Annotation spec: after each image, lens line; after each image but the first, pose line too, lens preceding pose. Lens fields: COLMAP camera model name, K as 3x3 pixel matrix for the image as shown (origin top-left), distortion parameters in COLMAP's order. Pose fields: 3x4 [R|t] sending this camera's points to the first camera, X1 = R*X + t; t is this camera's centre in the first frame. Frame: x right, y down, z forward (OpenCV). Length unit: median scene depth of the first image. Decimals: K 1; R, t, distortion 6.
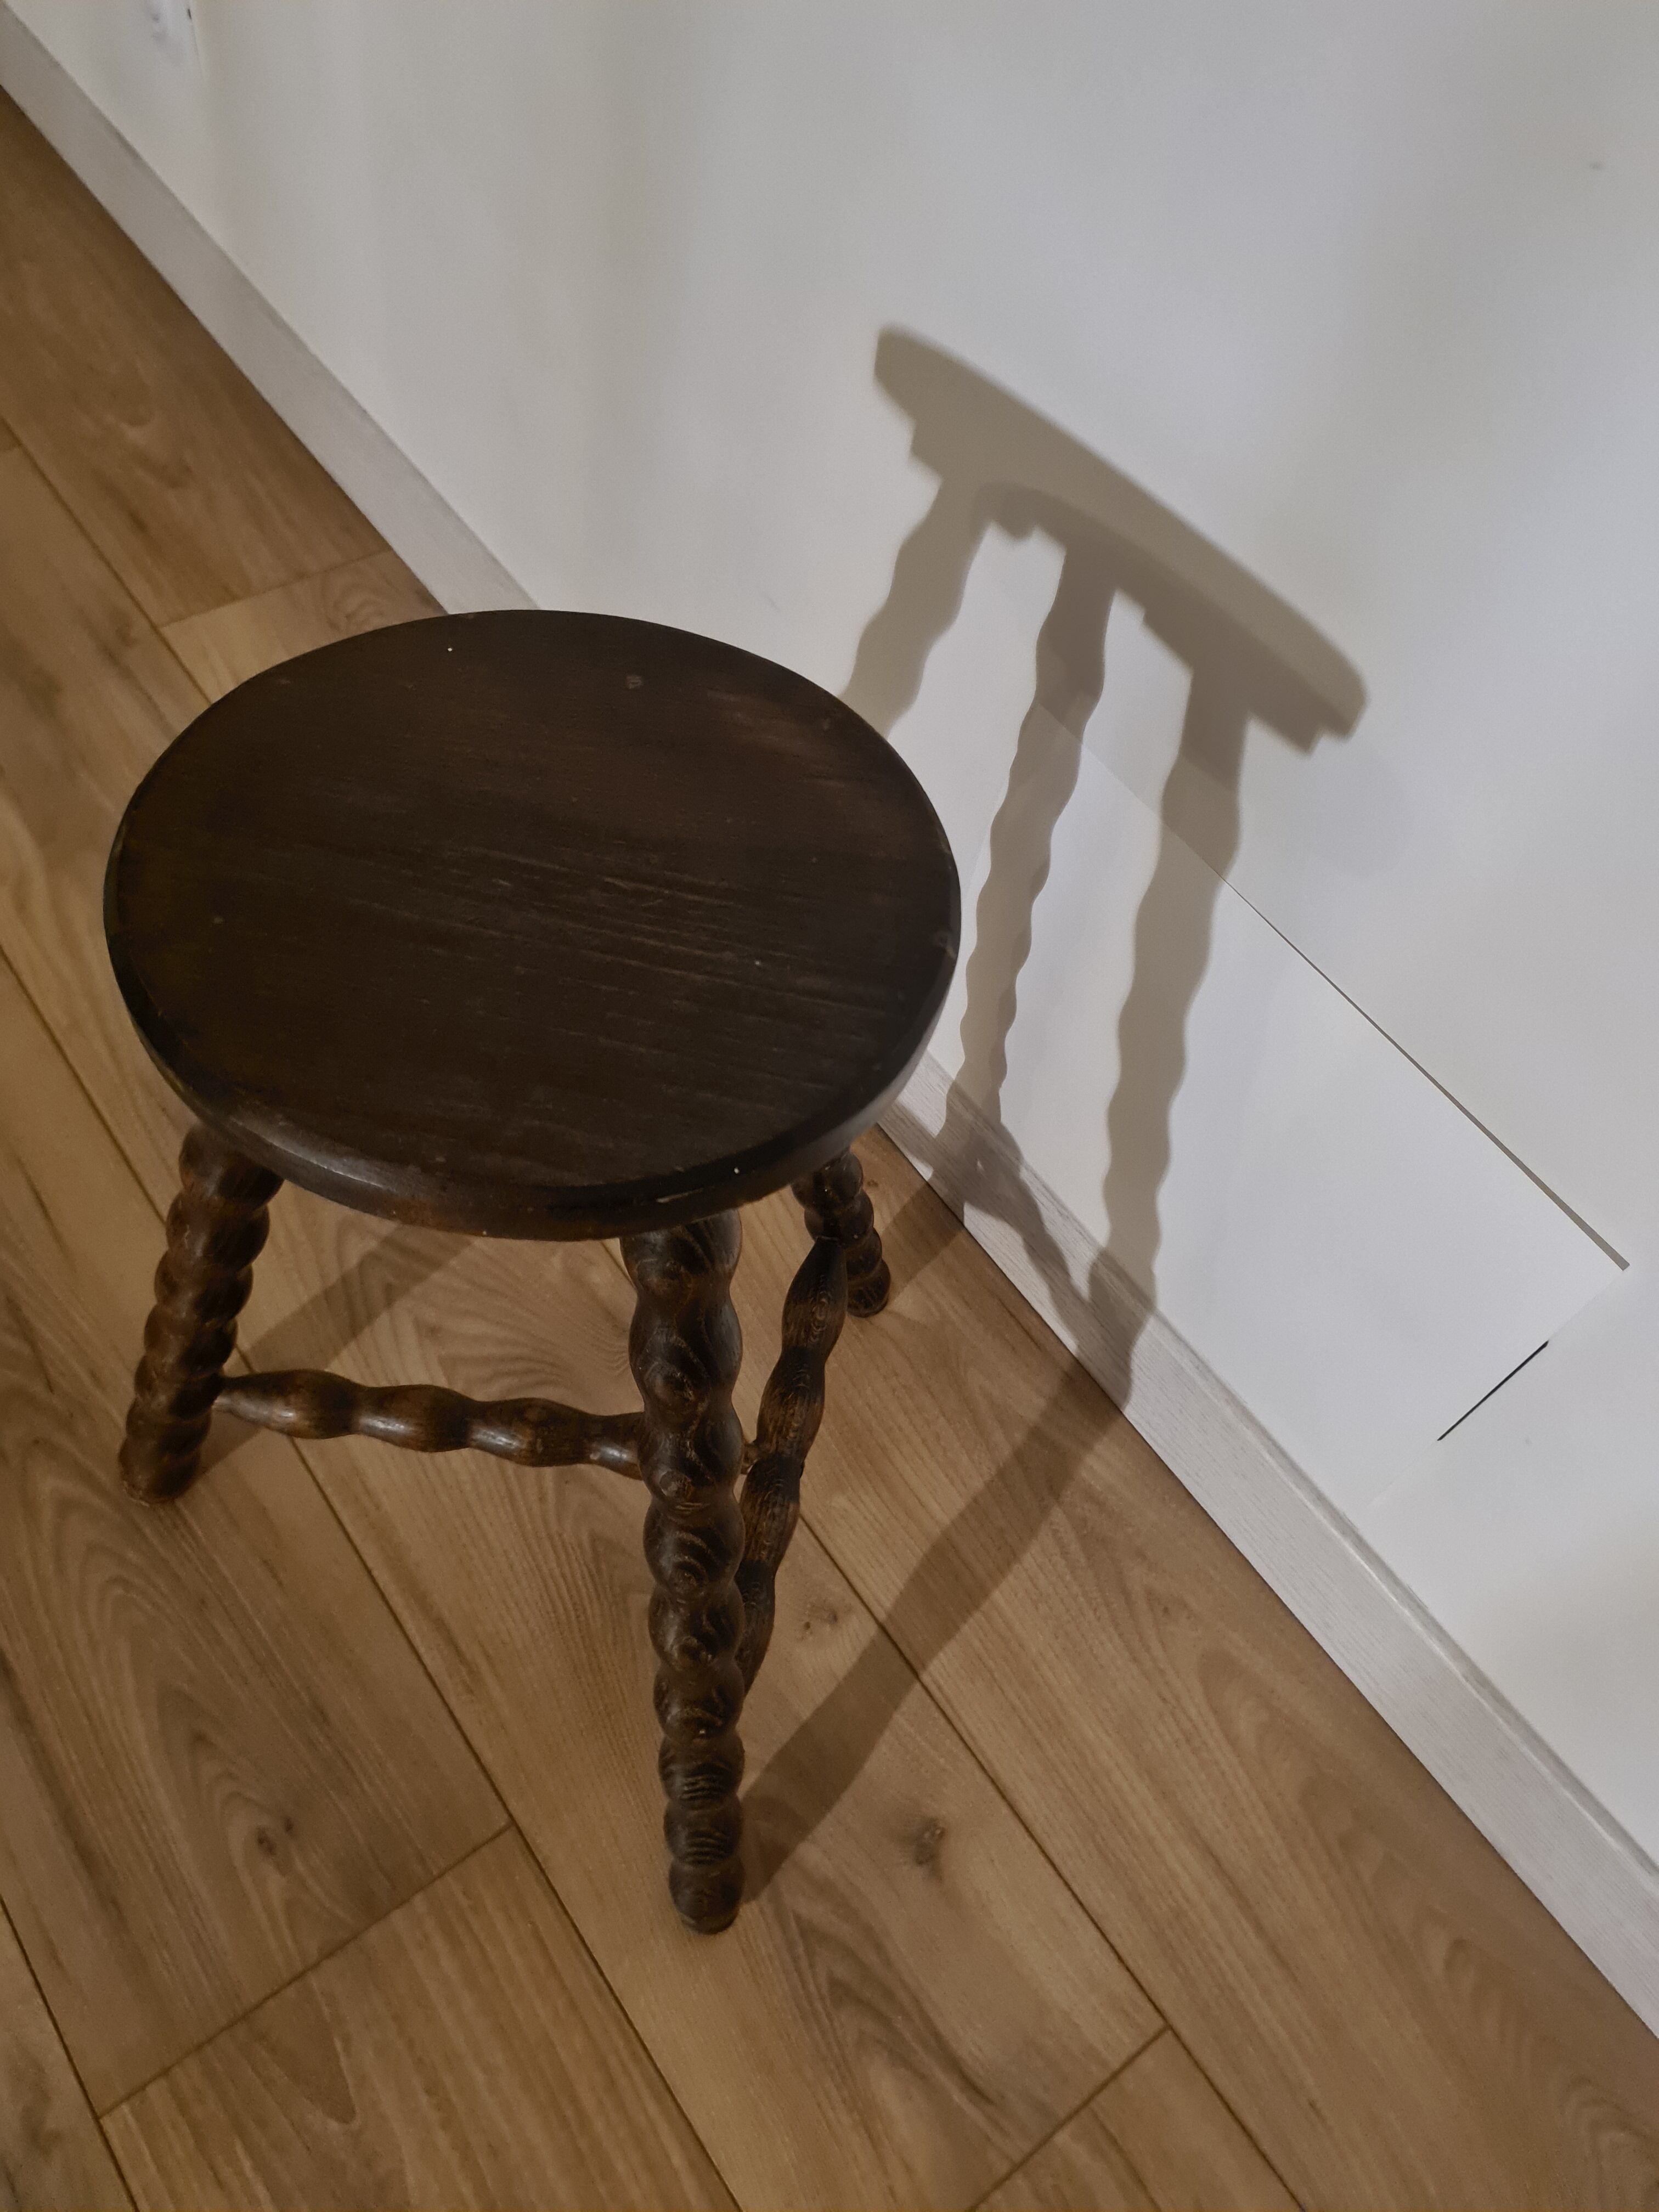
lens RADIAL K [[1668.6, 0, 821.4], [0, 1668.6, 1087.4], [0, 0, 1]] dist [0.055119, -0.047801]
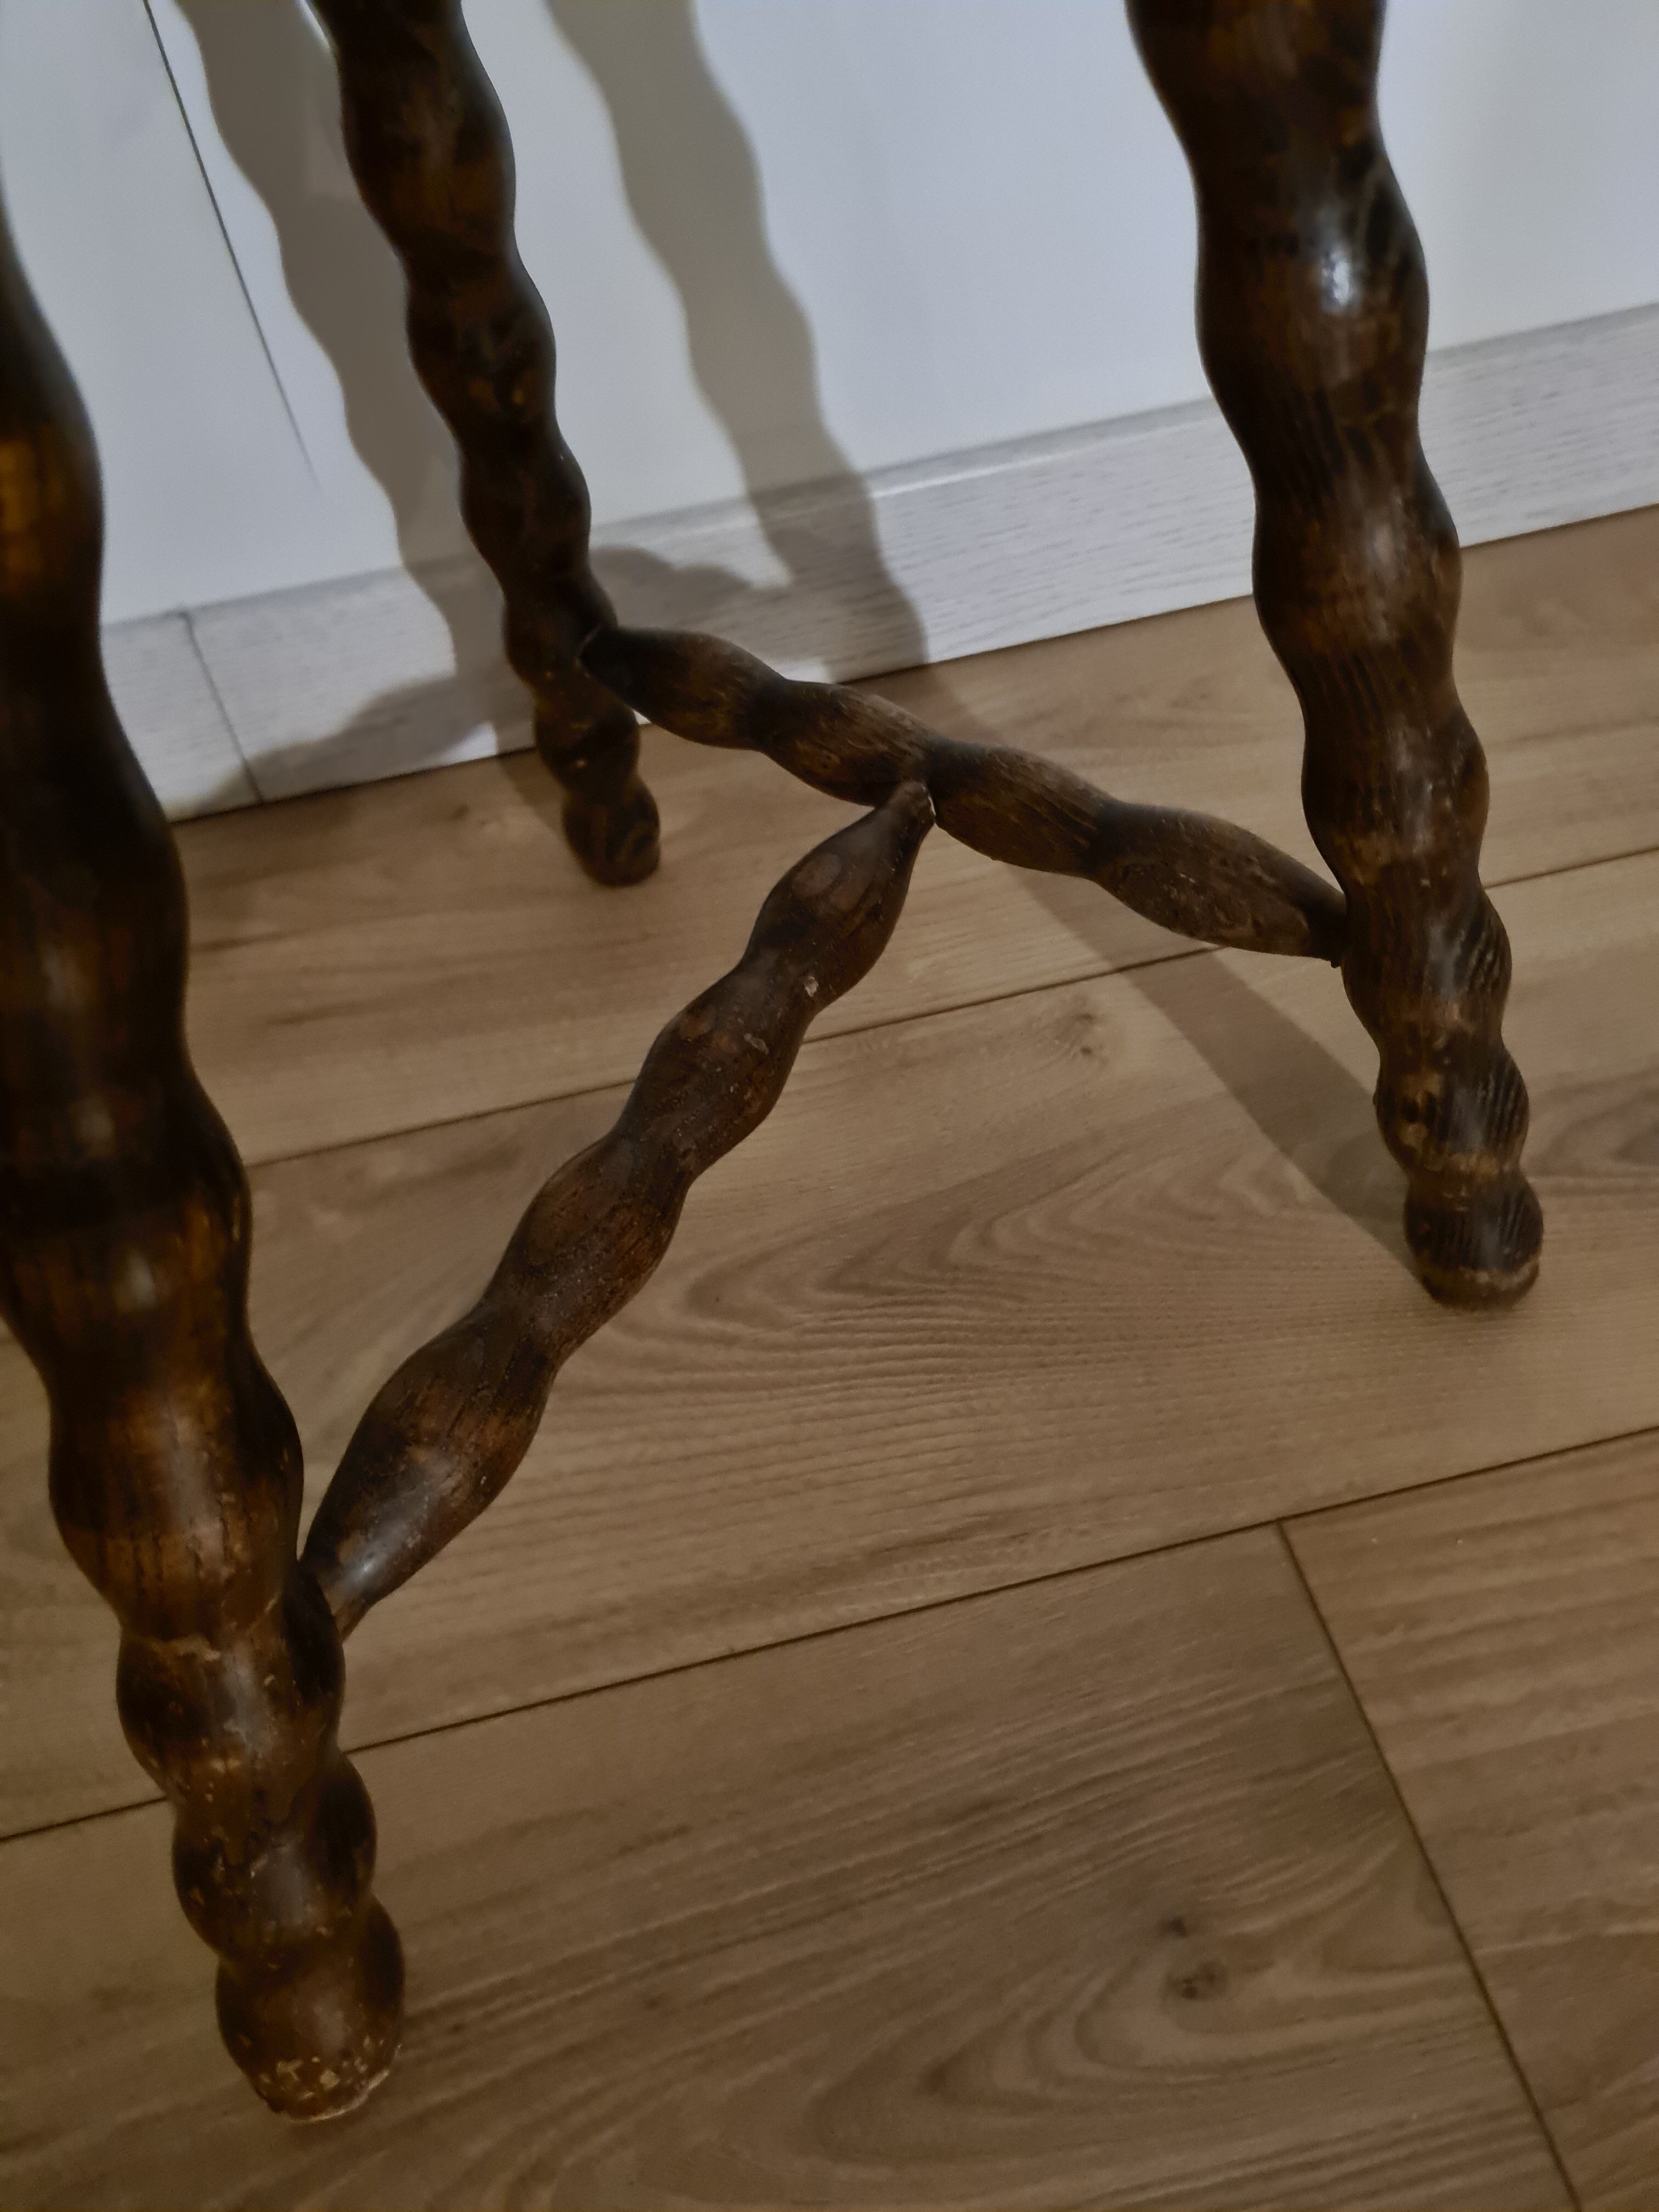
lens RADIAL K [[1685.5, 0, 801.4], [0, 1685.5, 1070.6], [0, 0, 1]] dist [0.034712, -0.043653]
pose [[0.395850, -0.783554, 0.478901, -0.399373], [0.830915, 0.527659, 0.176511, 0.136940], [-0.391002, 0.328054, 0.859941, 0.551291]]
